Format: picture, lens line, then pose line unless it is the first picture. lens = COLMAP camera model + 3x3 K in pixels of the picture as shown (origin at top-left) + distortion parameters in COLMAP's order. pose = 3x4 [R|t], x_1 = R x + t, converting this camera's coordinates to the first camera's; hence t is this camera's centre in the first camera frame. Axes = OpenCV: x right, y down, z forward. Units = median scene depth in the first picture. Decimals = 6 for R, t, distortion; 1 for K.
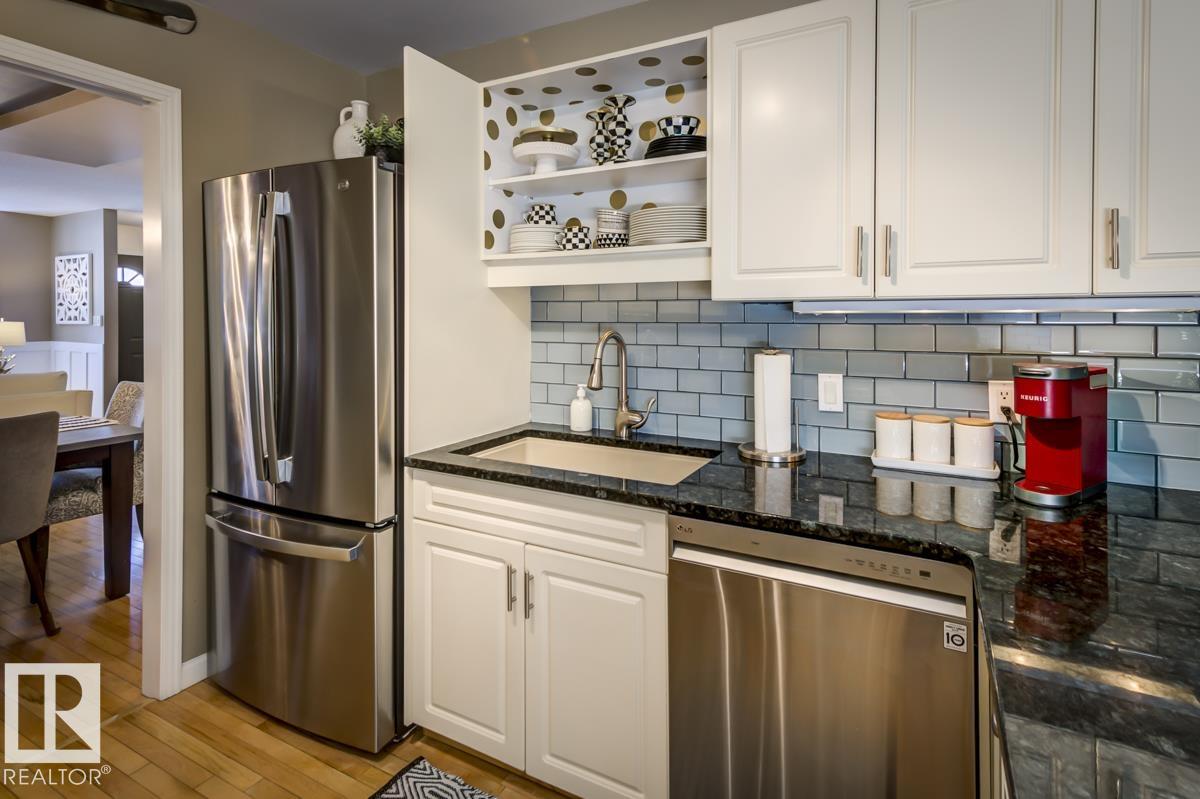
lens RADIAL K [[612.2, 0, 591.6], [0, 612.2, 319.4], [0, 0, 1]] dist [0.005540, -0.001046]
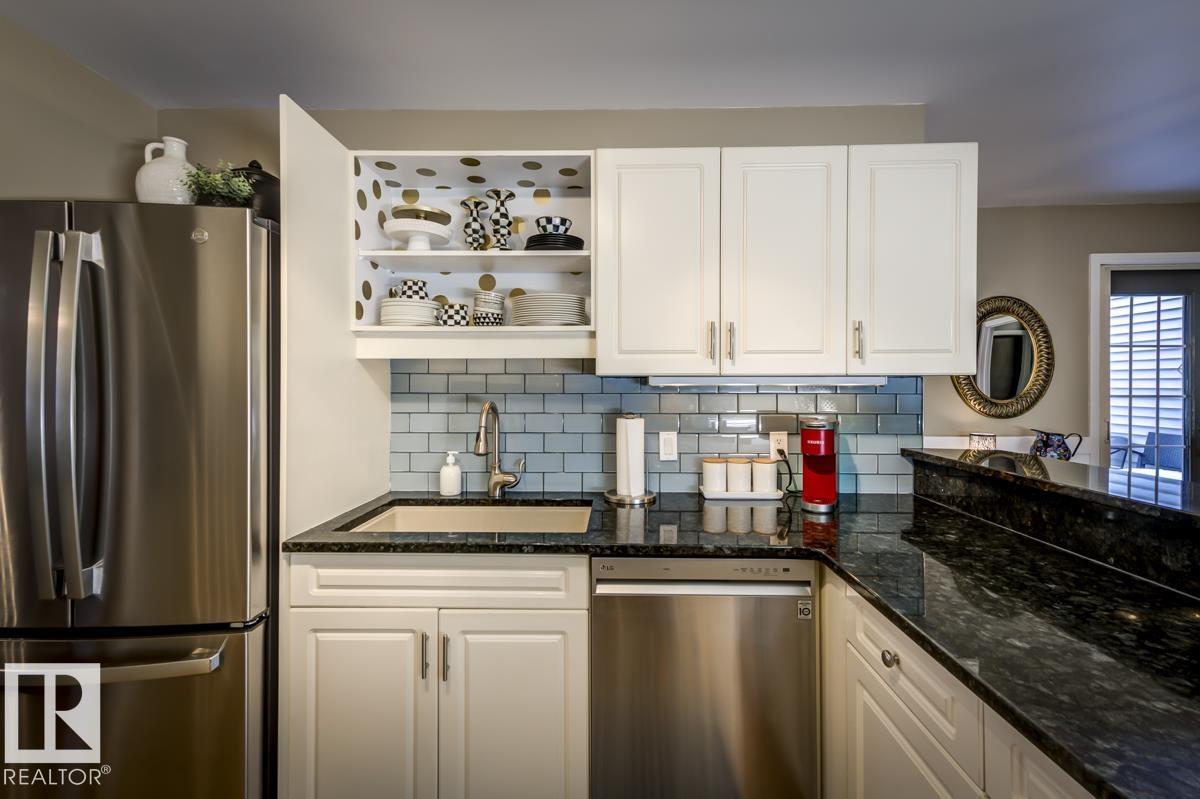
lens RADIAL K [[512.6, 0, 605.3], [0, 512.6, 388.3], [0, 0, 1]] dist [0.004932, -0.000276]
pose [[0.880389, -0.000726, 0.474252, -0.243449], [0.001775, 0.999997, -0.001764, -0.002782], [-0.474250, 0.002395, 0.880387, 0.095026]]
